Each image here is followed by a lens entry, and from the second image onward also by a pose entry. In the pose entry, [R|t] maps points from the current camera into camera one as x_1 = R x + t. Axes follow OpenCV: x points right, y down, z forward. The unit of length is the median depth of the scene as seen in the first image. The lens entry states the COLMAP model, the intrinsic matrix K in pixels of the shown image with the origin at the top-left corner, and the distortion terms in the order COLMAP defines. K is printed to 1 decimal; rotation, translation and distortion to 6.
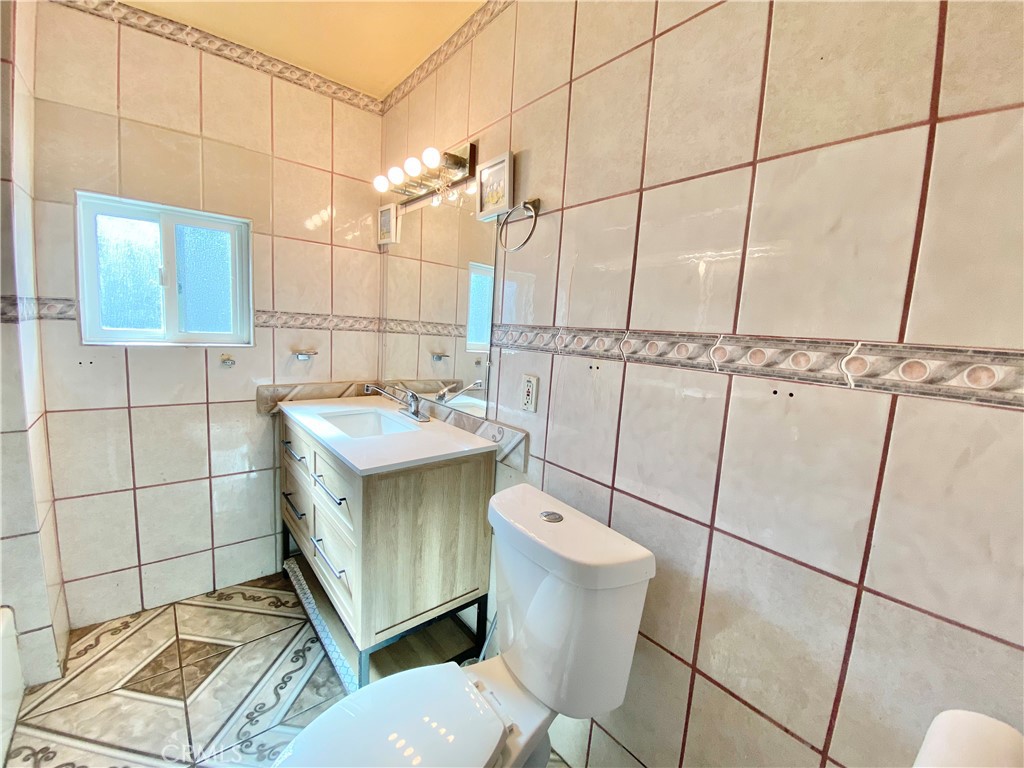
lens RADIAL K [[419.2, 0, 513.0], [0, 419.2, 385.6], [0, 0, 1]] dist [-0.011481, -0.006761]
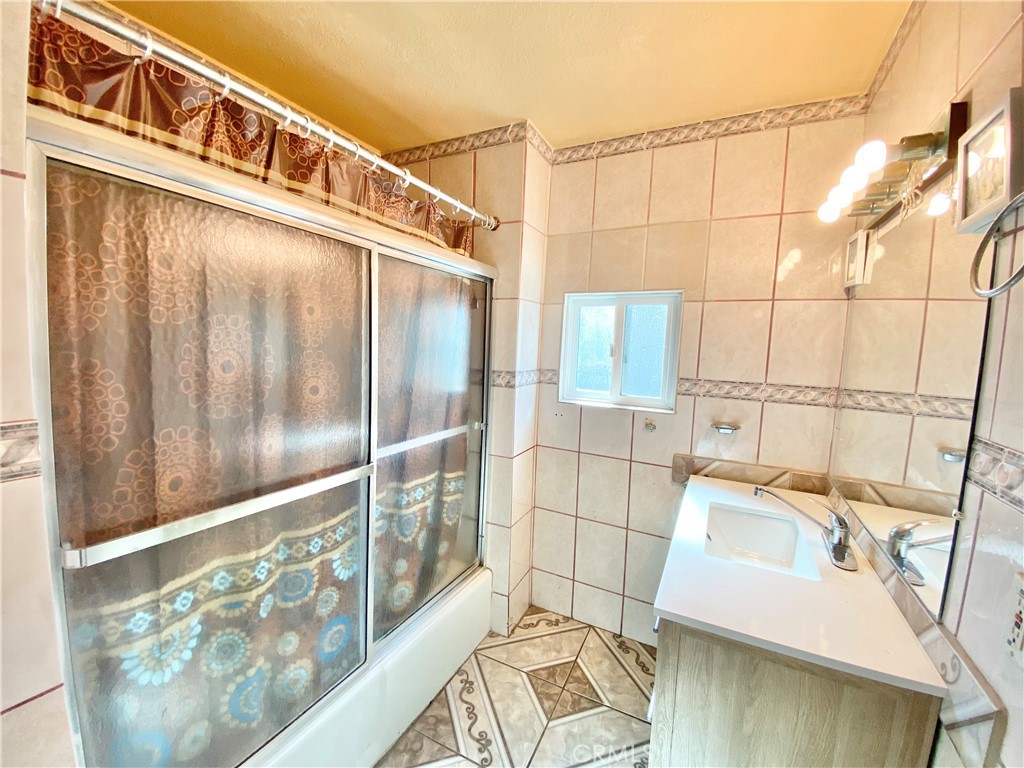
lens RADIAL K [[419.2, 0, 507.0], [0, 419.2, 377.8], [0, 0, 1]] dist [-0.011481, -0.006761]
pose [[0.378723, 0.032693, -0.924932, 0.162135], [-0.133360, 0.990874, -0.019582, -0.119024], [0.915851, 0.130765, 0.379627, 0.275808]]
